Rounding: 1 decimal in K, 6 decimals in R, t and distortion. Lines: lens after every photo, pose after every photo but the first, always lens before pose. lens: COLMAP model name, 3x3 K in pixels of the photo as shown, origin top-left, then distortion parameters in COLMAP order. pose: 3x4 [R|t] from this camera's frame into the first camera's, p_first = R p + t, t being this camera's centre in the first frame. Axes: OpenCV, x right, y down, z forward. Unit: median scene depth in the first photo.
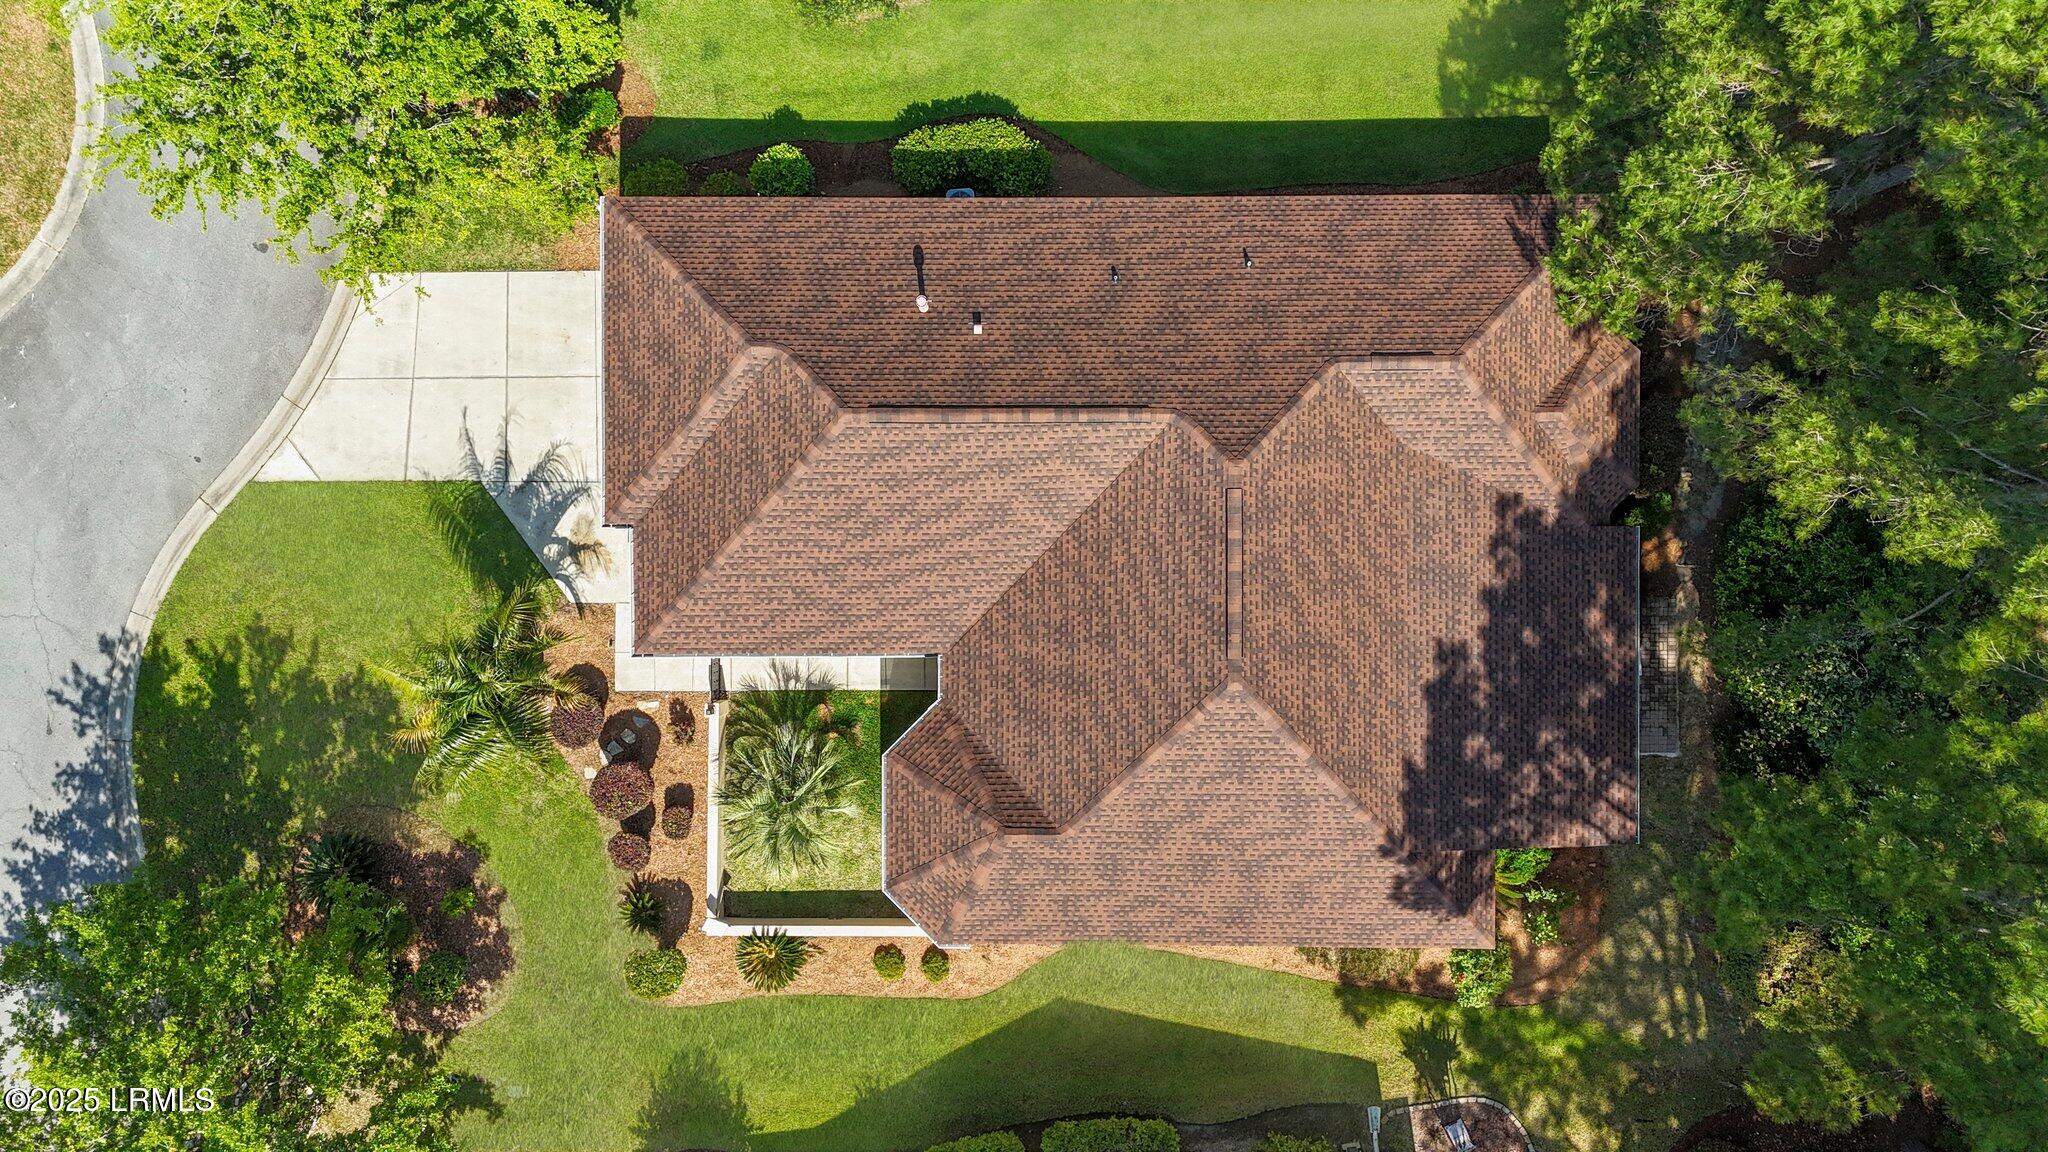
lens RADIAL K [[1512.6, 0, 1024.0], [0, 1512.6, 576.0], [0, 0, 1]] dist [0.032660, -0.002155]
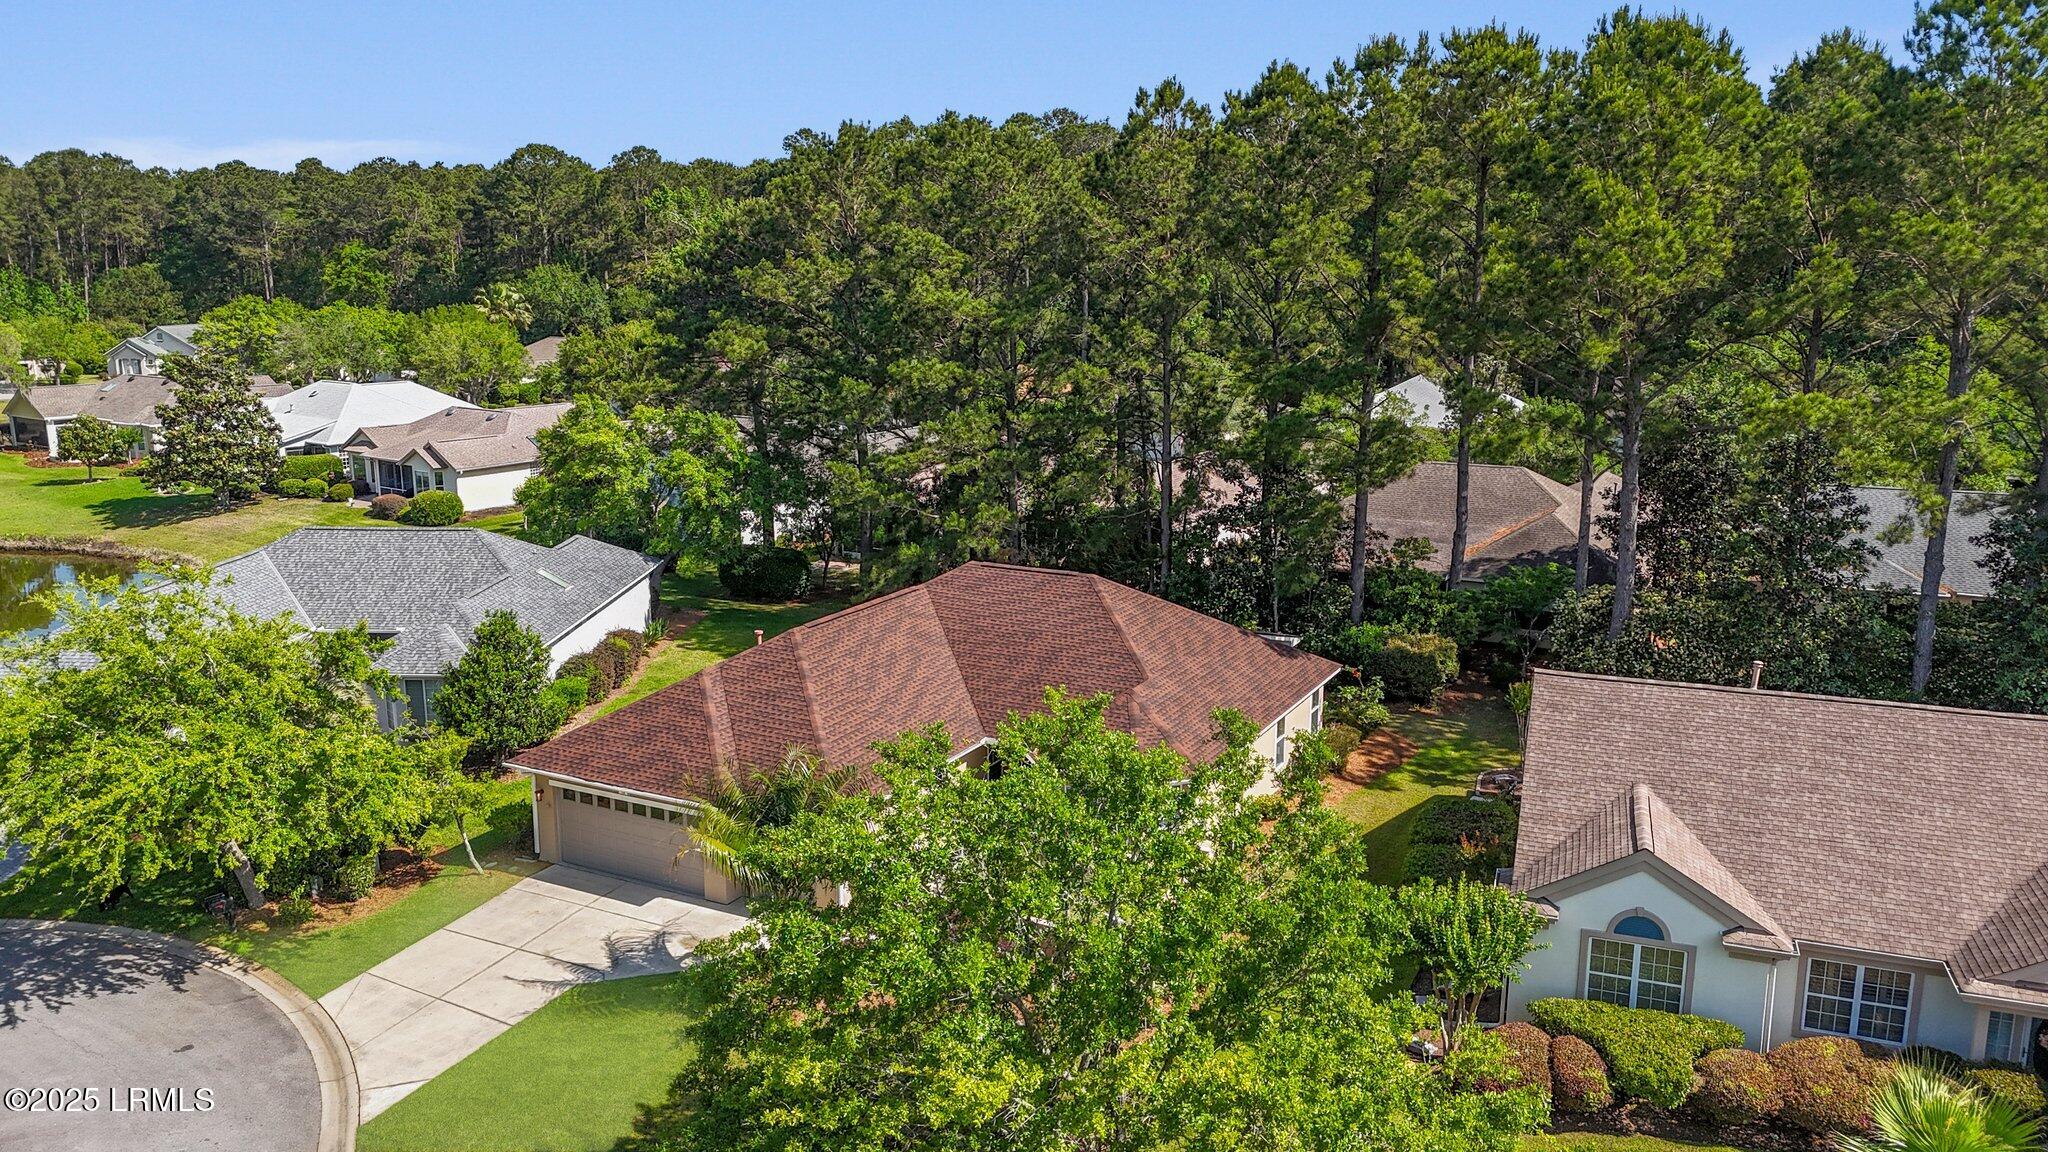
lens RADIAL K [[1512.6, 0, 1024.0], [0, 1512.6, 576.0], [0, 0, 1]] dist [0.032660, -0.002155]
pose [[0.457490, -0.175621, 0.871699, -0.989360], [0.889070, 0.108017, -0.444845, 0.557214], [-0.016034, 0.978514, 0.205556, 0.568143]]
